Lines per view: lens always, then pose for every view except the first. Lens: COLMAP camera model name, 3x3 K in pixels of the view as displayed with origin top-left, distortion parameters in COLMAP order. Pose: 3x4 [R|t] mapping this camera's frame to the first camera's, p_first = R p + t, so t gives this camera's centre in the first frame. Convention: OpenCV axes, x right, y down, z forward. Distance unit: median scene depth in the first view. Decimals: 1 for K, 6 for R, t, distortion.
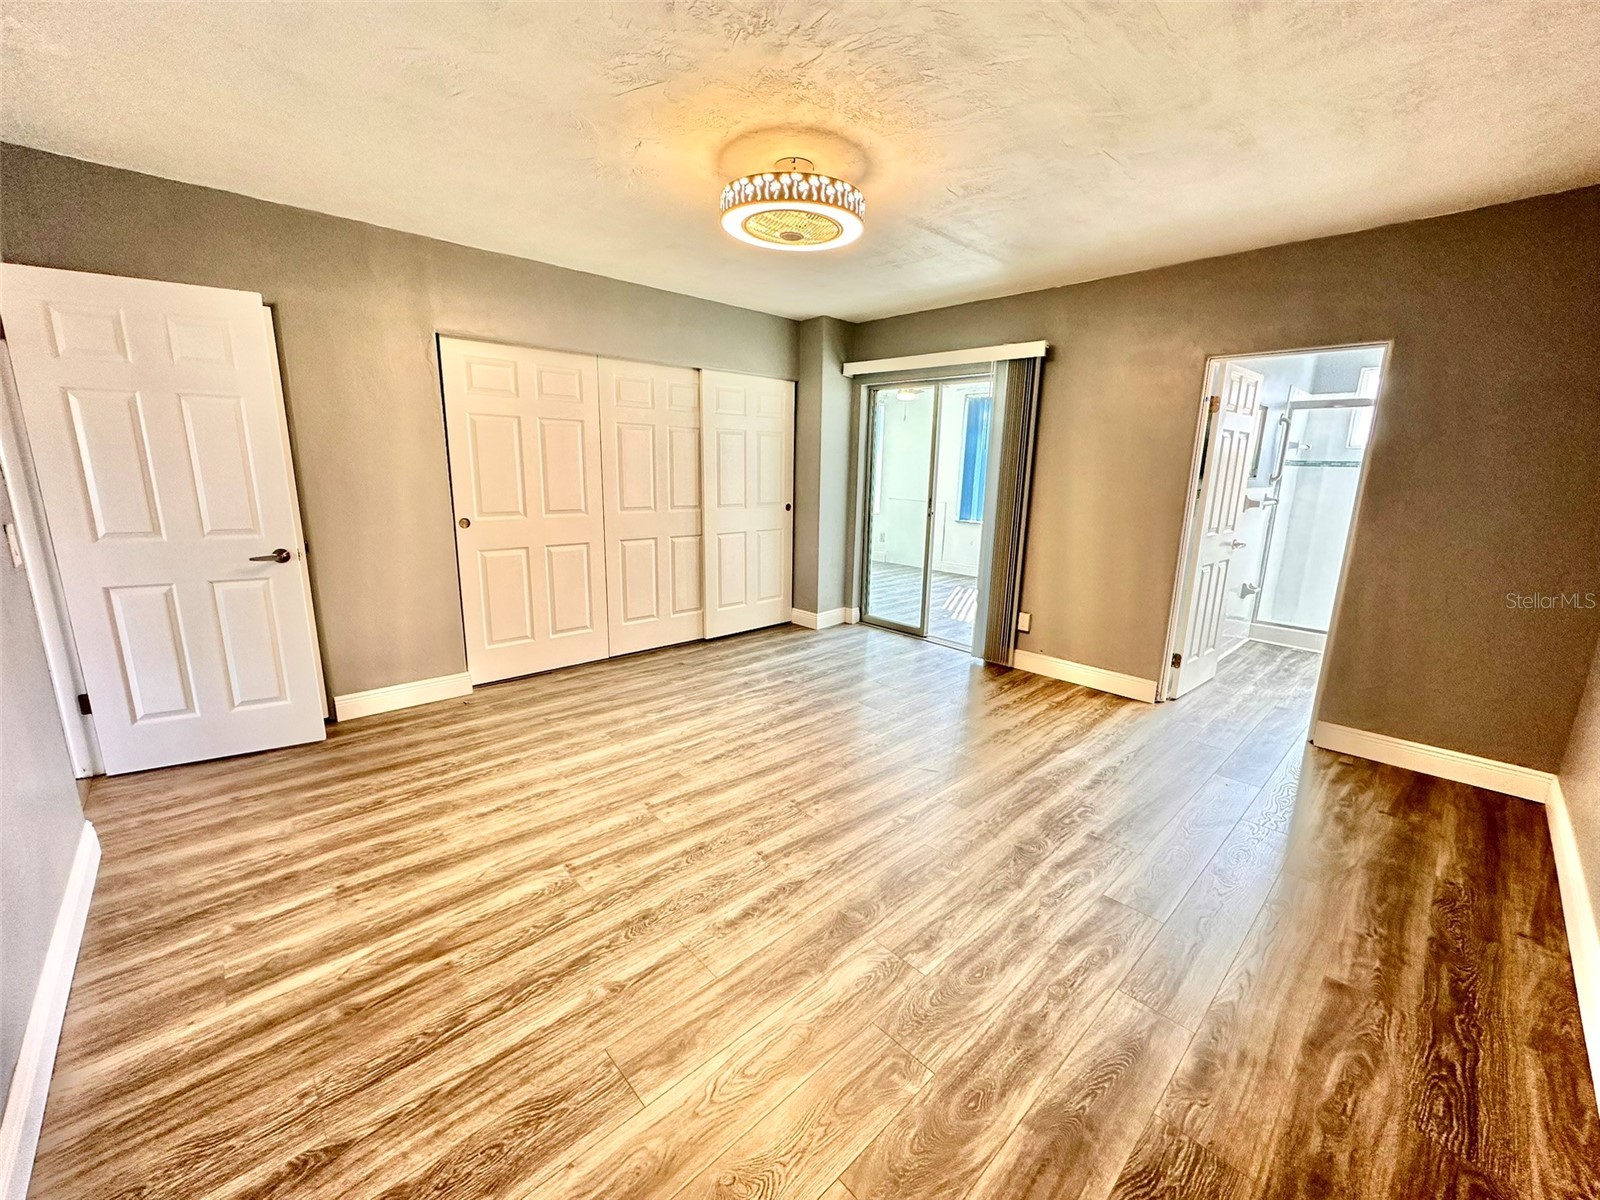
lens RADIAL K [[637.4, 0, 800.6], [0, 637.4, 598.7], [0, 0, 1]] dist [-0.002197, 0.000018]
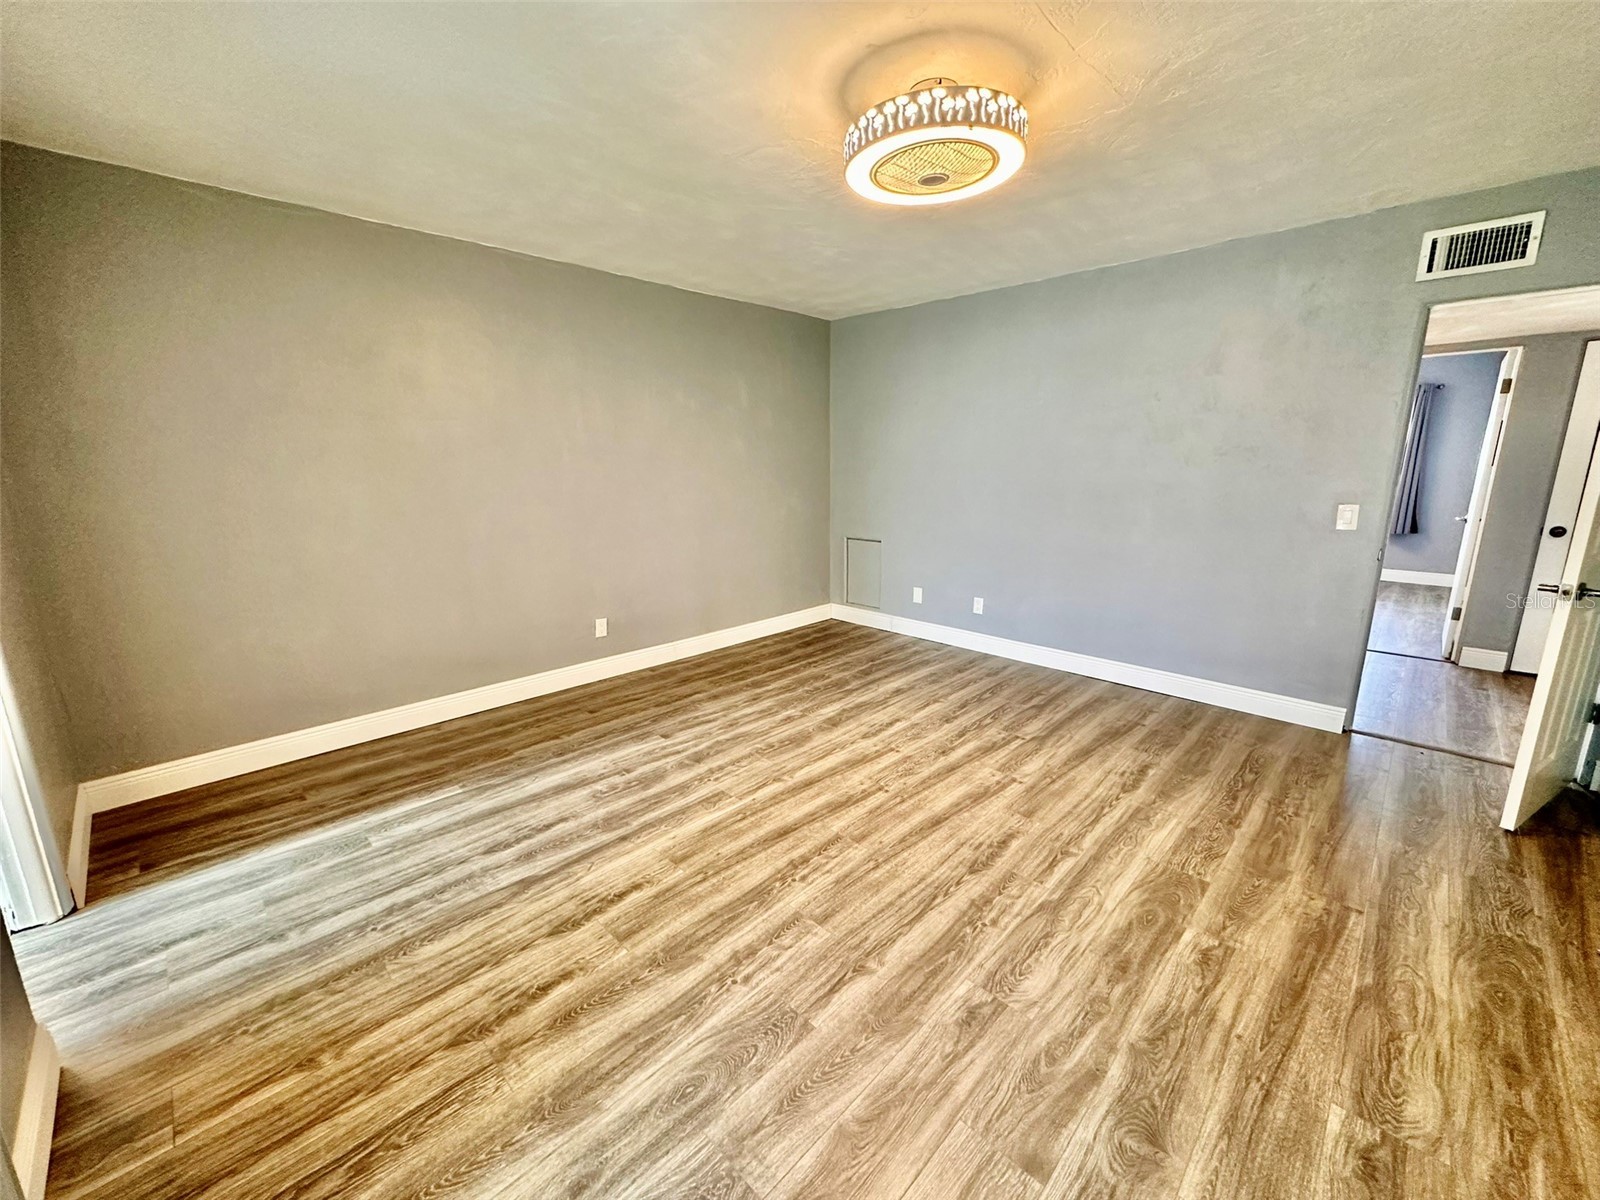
lens RADIAL K [[637.4, 0, 800.6], [0, 637.4, 598.7], [0, 0, 1]] dist [-0.002197, 0.000018]
pose [[-0.999209, -0.006245, -0.039276, 0.167870], [-0.021949, 0.910162, 0.413671, -0.382350], [0.033164, 0.414206, -0.909579, 1.786670]]
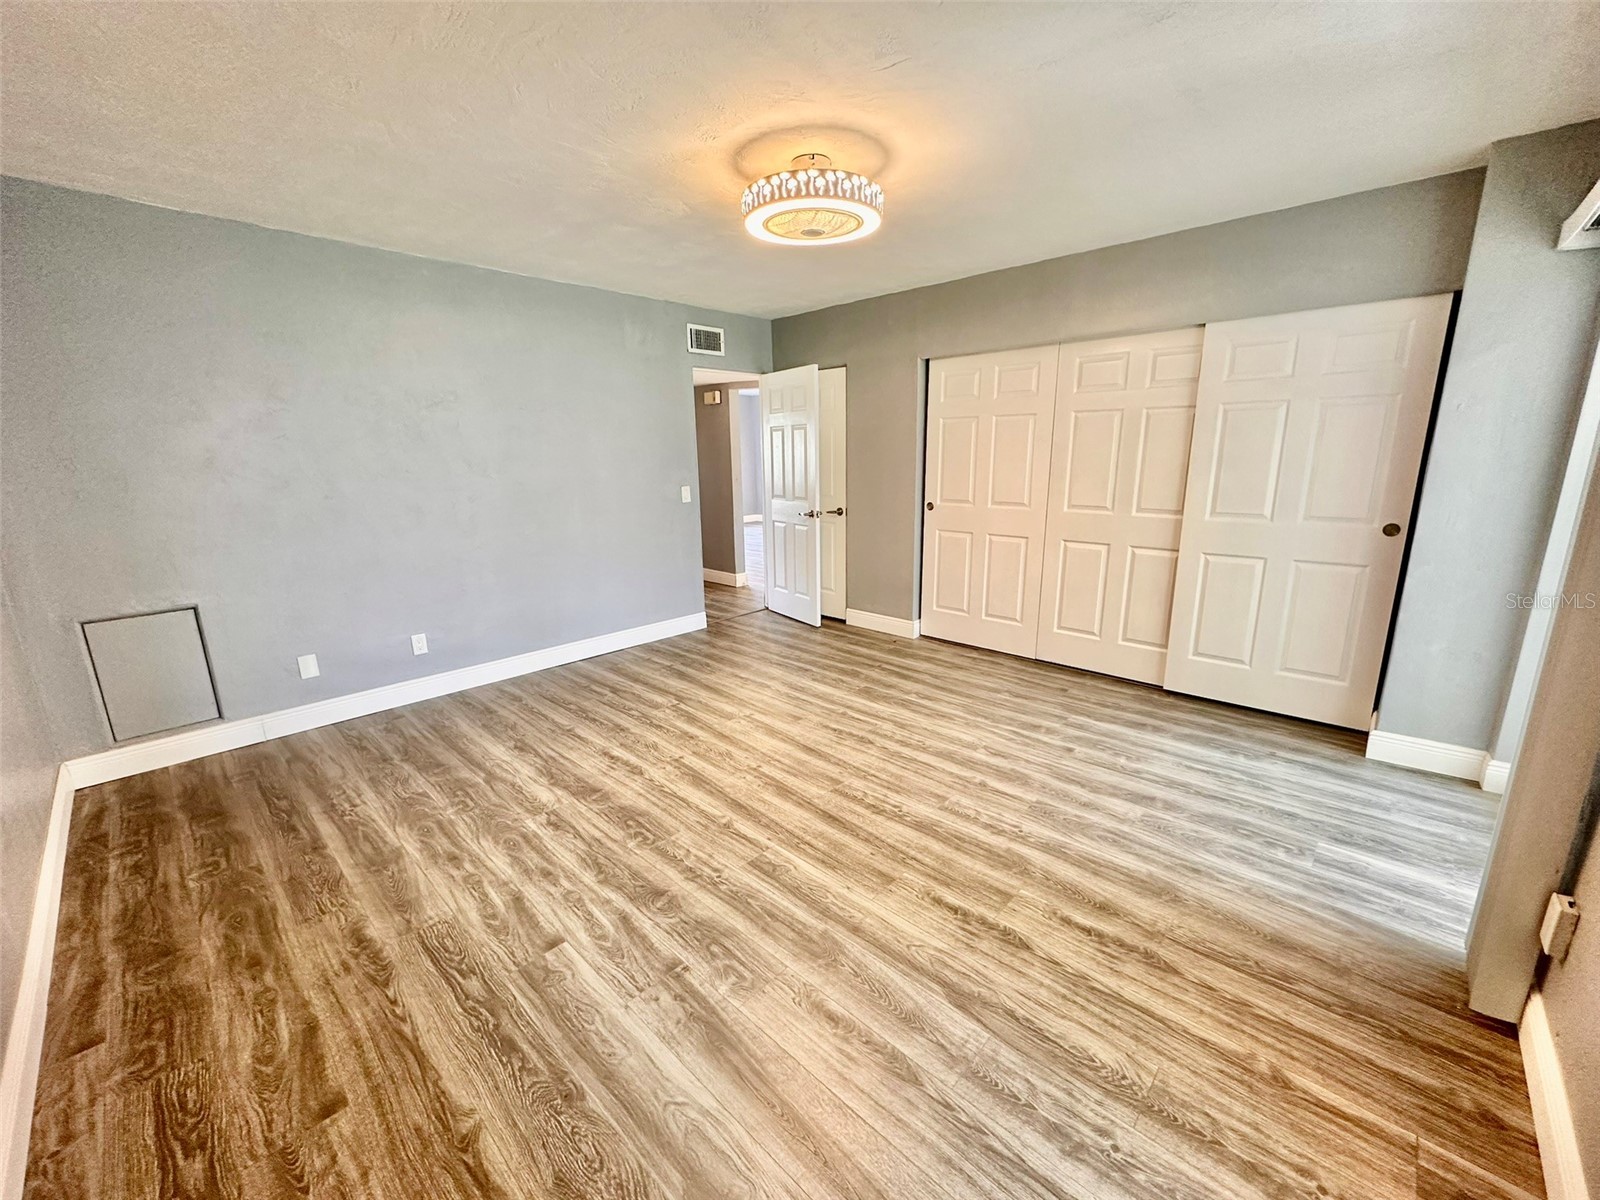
lens RADIAL K [[637.4, 0, 800.6], [0, 637.4, 598.7], [0, 0, 1]] dist [-0.002197, 0.000018]
pose [[0.056196, 0.204663, -0.977218, 1.000516], [-0.193619, 0.962418, 0.190429, -0.183210], [0.979466, 0.178507, 0.093711, 0.908816]]
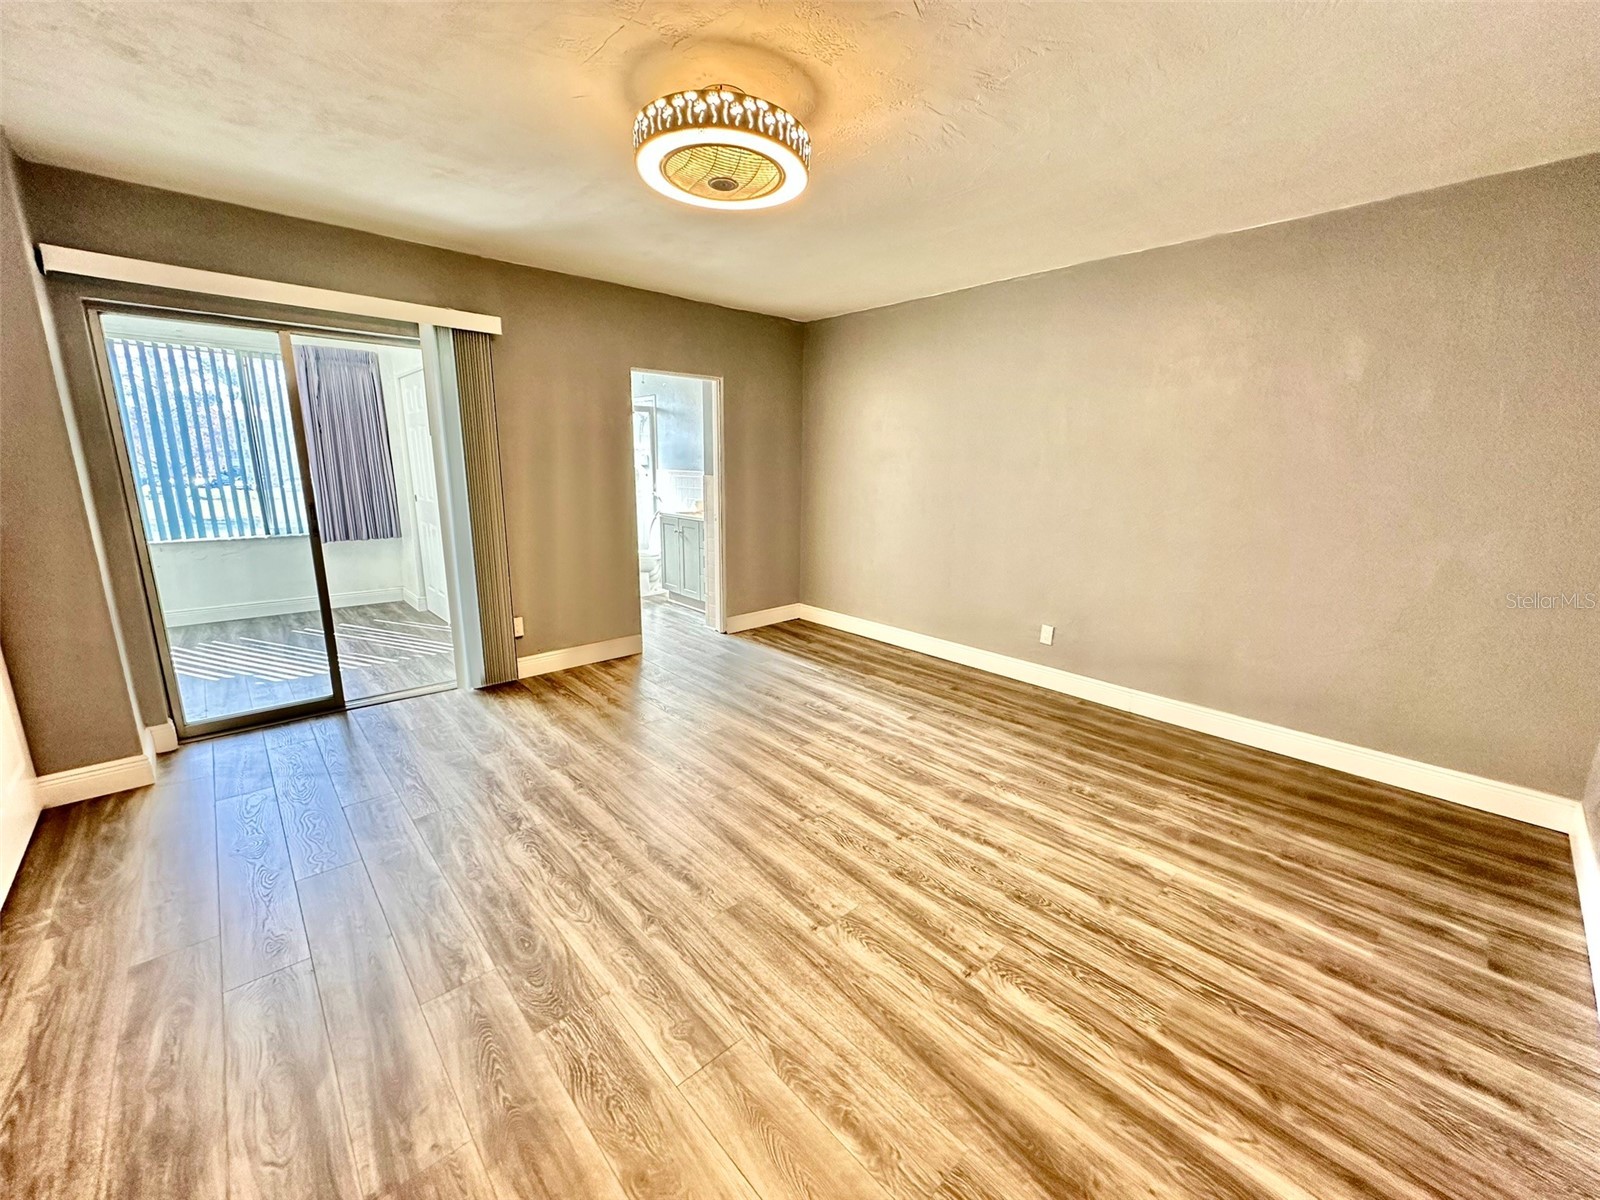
lens RADIAL K [[637.4, 0, 800.6], [0, 637.4, 598.7], [0, 0, 1]] dist [-0.002197, 0.000018]
pose [[0.013551, -0.233494, 0.972264, -0.851805], [0.197046, 0.953910, 0.226340, -0.210372], [-0.980301, 0.188513, 0.058935, 0.876755]]
